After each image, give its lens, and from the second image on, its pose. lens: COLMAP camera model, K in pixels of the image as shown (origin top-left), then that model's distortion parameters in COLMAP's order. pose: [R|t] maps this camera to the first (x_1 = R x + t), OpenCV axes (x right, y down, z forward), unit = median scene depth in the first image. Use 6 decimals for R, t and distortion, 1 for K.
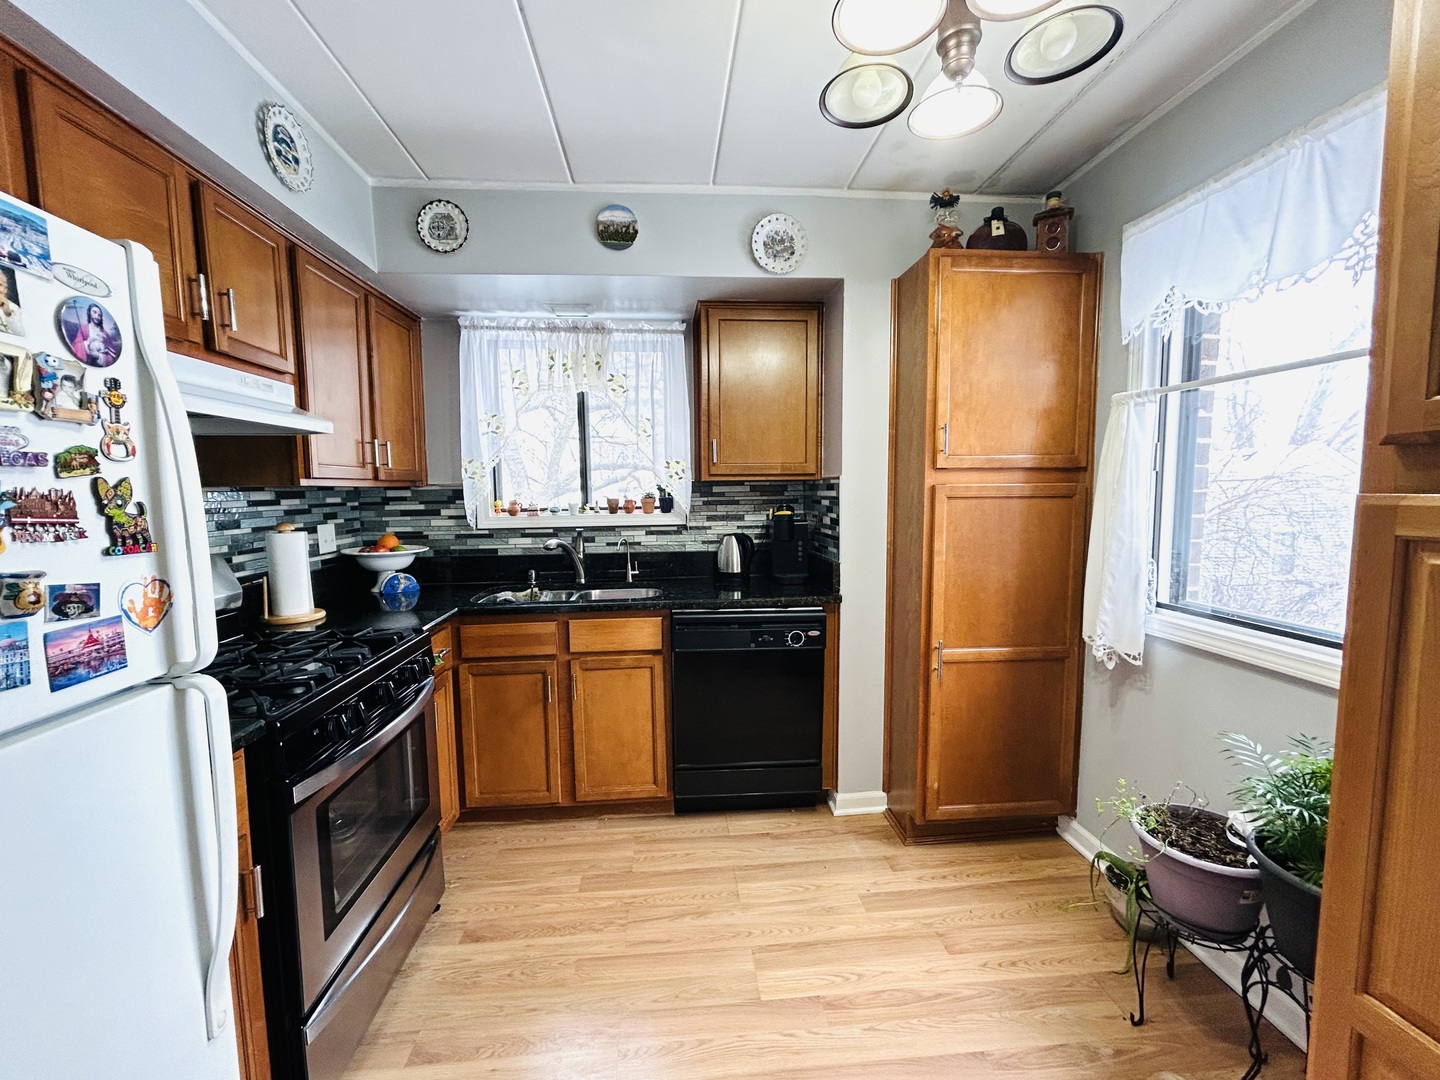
lens RADIAL K [[575.6, 0, 722.9], [0, 575.6, 538.8], [0, 0, 1]] dist [-0.001799, -0.000178]
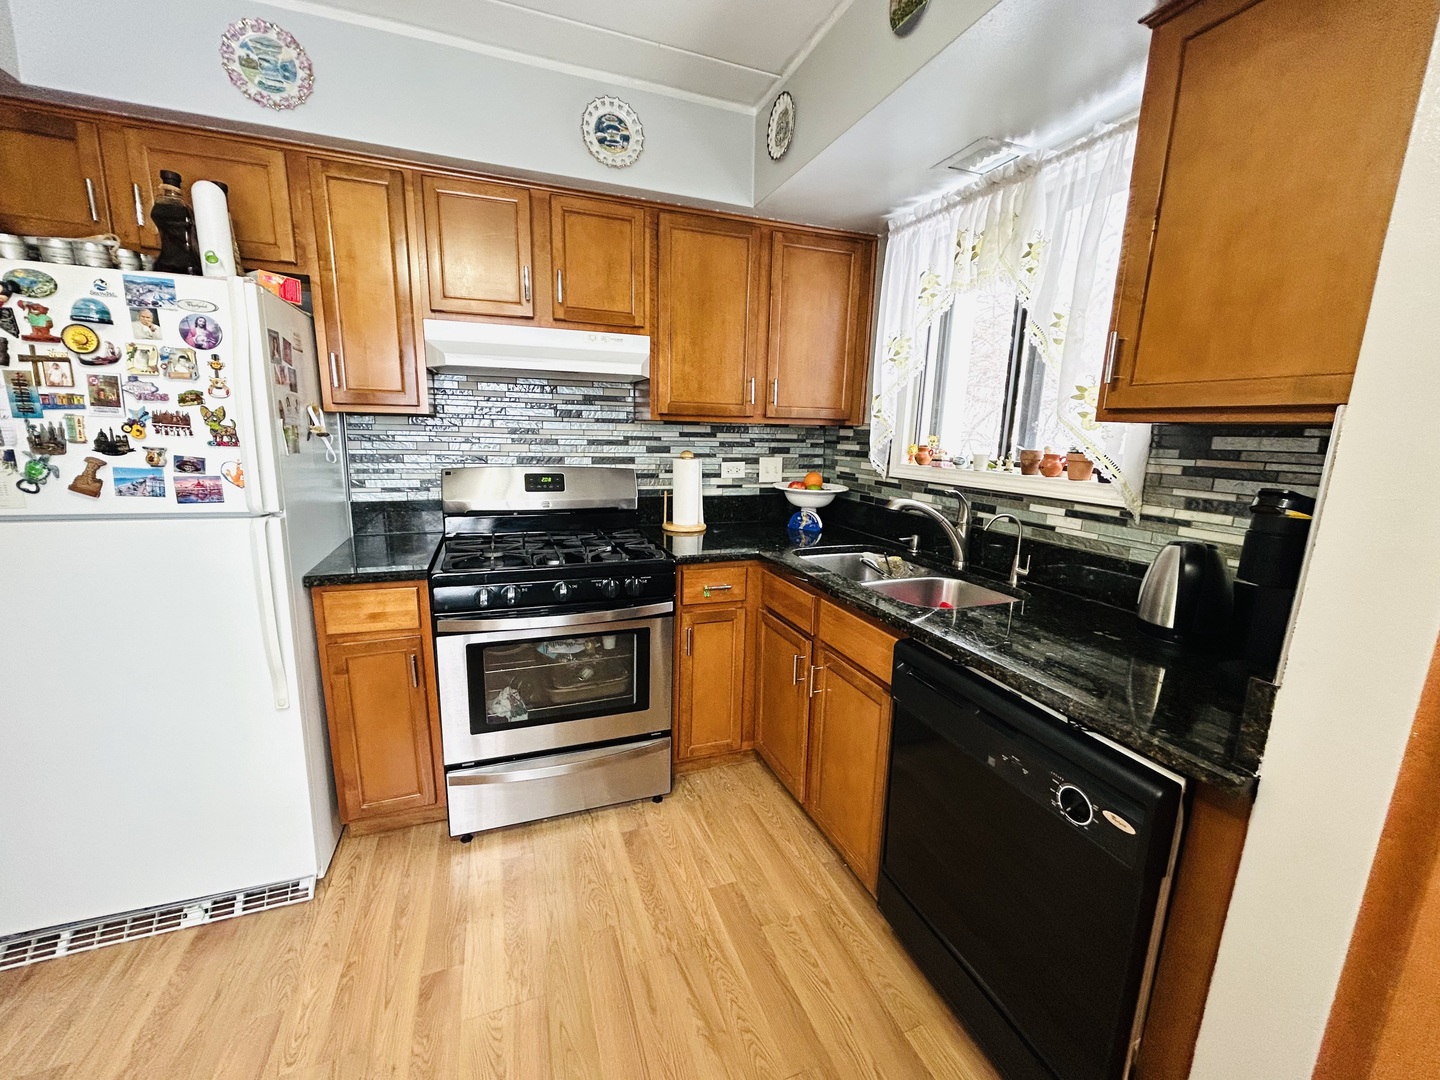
lens RADIAL K [[575.6, 0, 723.7], [0, 575.6, 539.4], [0, 0, 1]] dist [-0.001799, -0.000178]
pose [[0.281768, 0.201383, -0.938111, 0.416617], [-0.112757, 0.977901, 0.176057, -0.061389], [0.952834, 0.056171, 0.298248, 0.633882]]
